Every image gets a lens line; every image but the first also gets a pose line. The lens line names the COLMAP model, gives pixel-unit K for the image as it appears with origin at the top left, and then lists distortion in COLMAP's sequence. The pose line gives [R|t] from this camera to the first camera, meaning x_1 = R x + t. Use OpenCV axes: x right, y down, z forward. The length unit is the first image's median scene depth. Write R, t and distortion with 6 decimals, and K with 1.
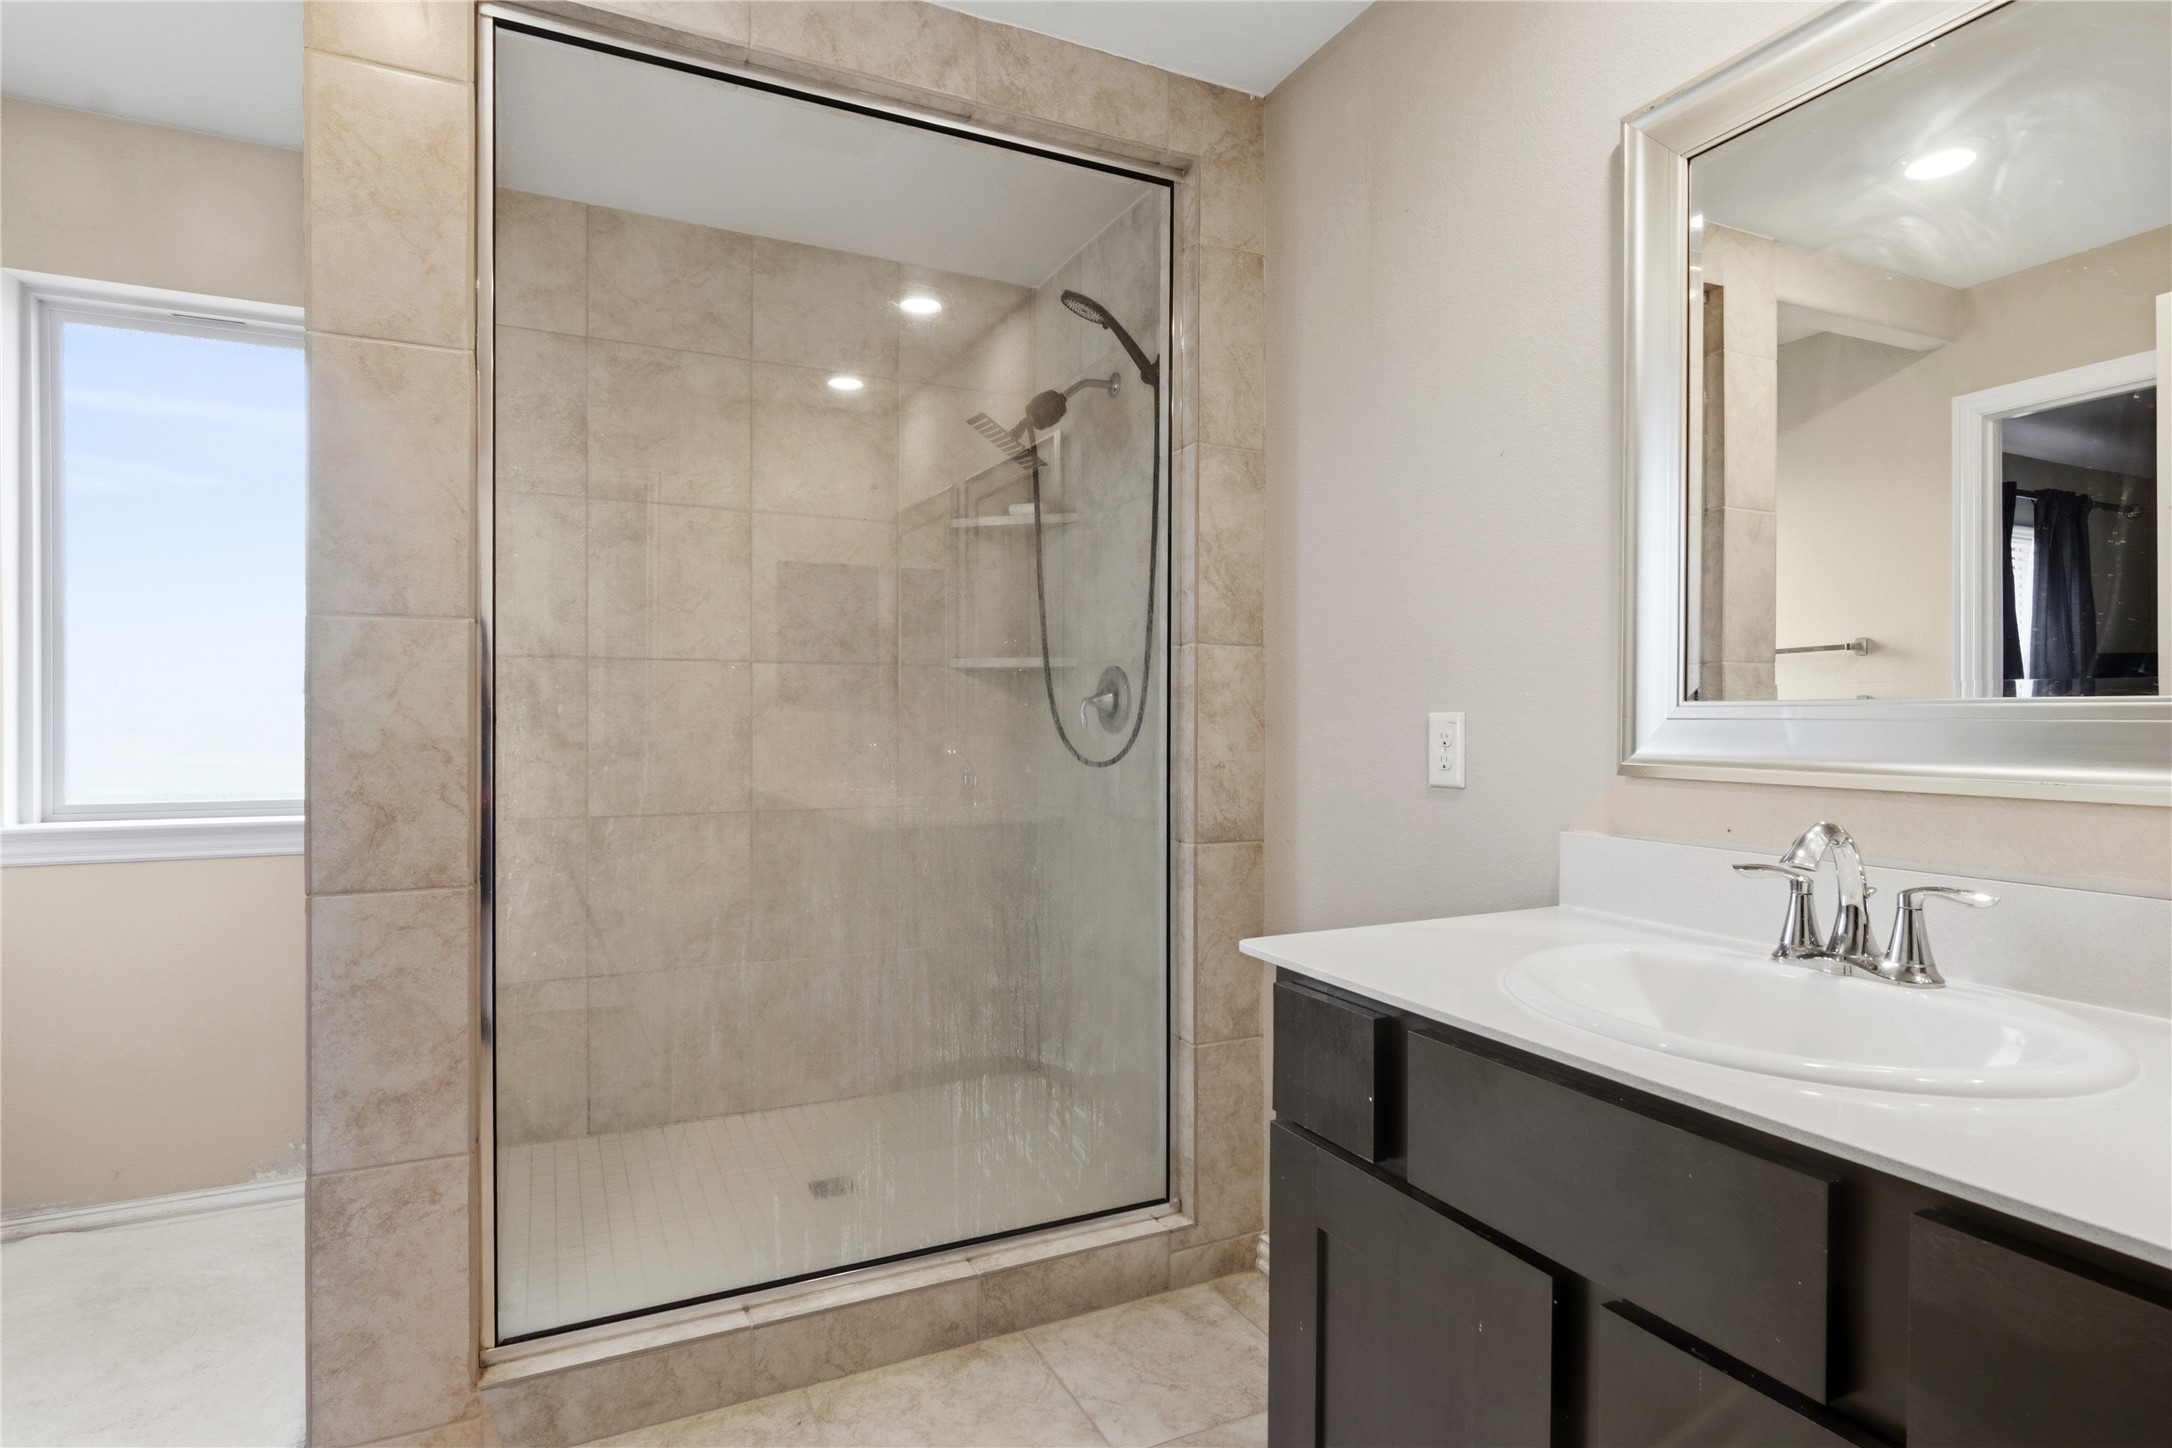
lens RADIAL K [[1108.1, 0, 1095.7], [0, 1108.1, 730.7], [0, 0, 1]] dist [-0.002314, 0.000820]
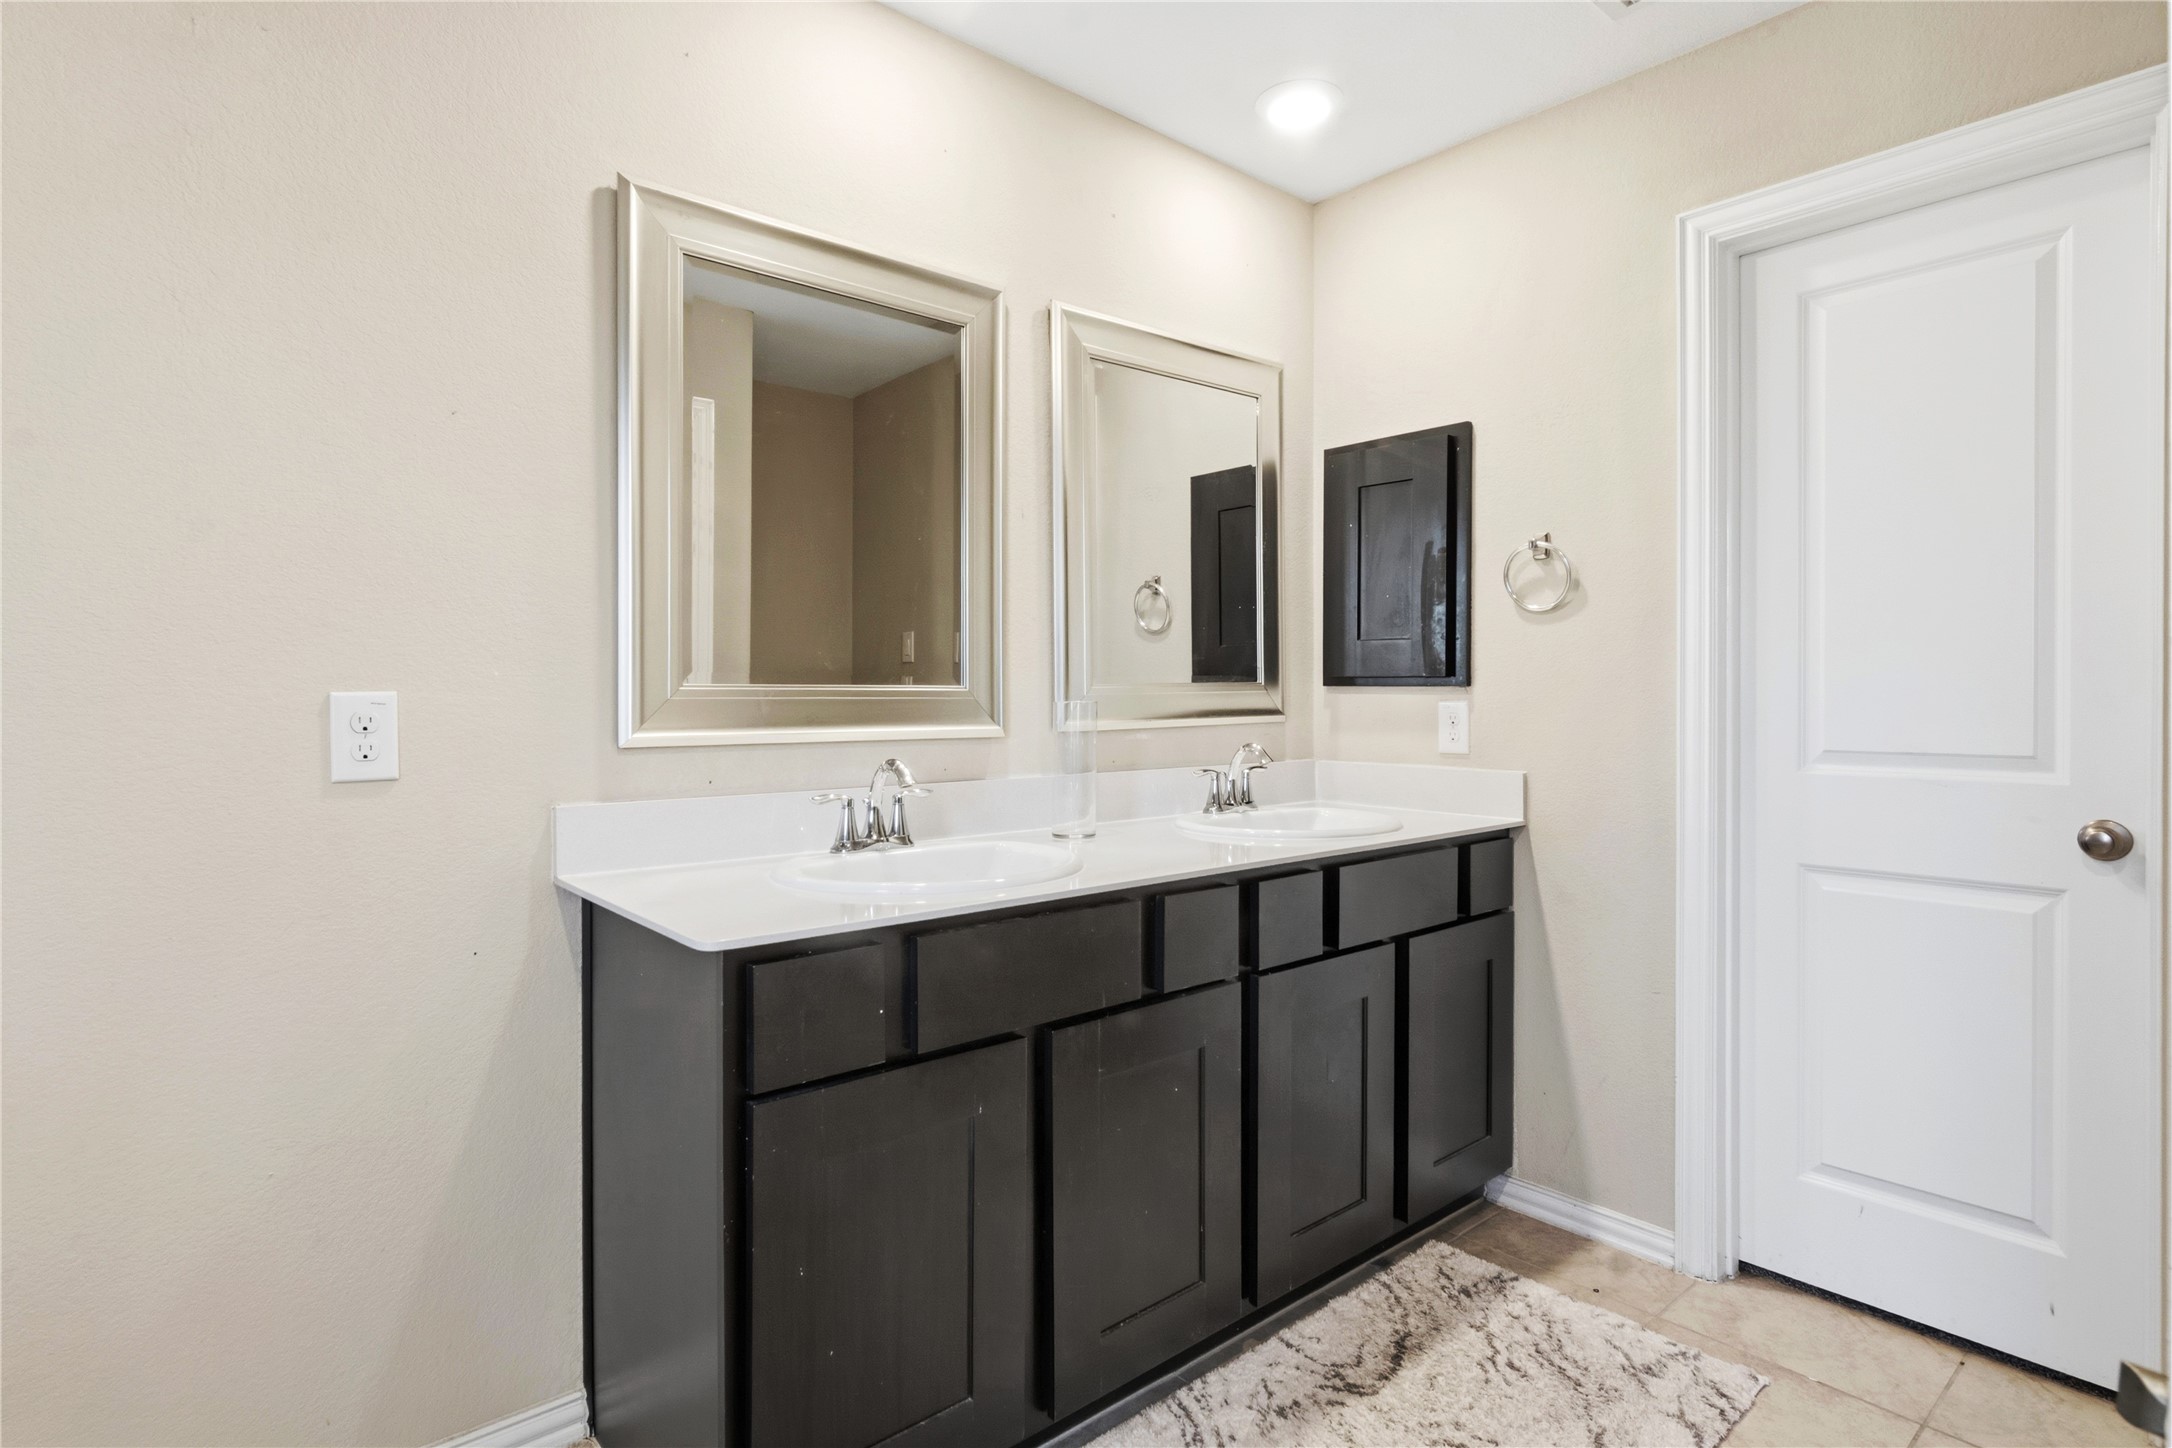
lens RADIAL K [[1108.1, 0, 1095.7], [0, 1108.1, 730.7], [0, 0, 1]] dist [-0.002314, 0.000820]
pose [[-0.260291, -0.036409, 0.964844, -0.634700], [0.007585, 0.999181, 0.039751, -0.016013], [-0.965501, 0.017665, -0.259801, 0.697983]]
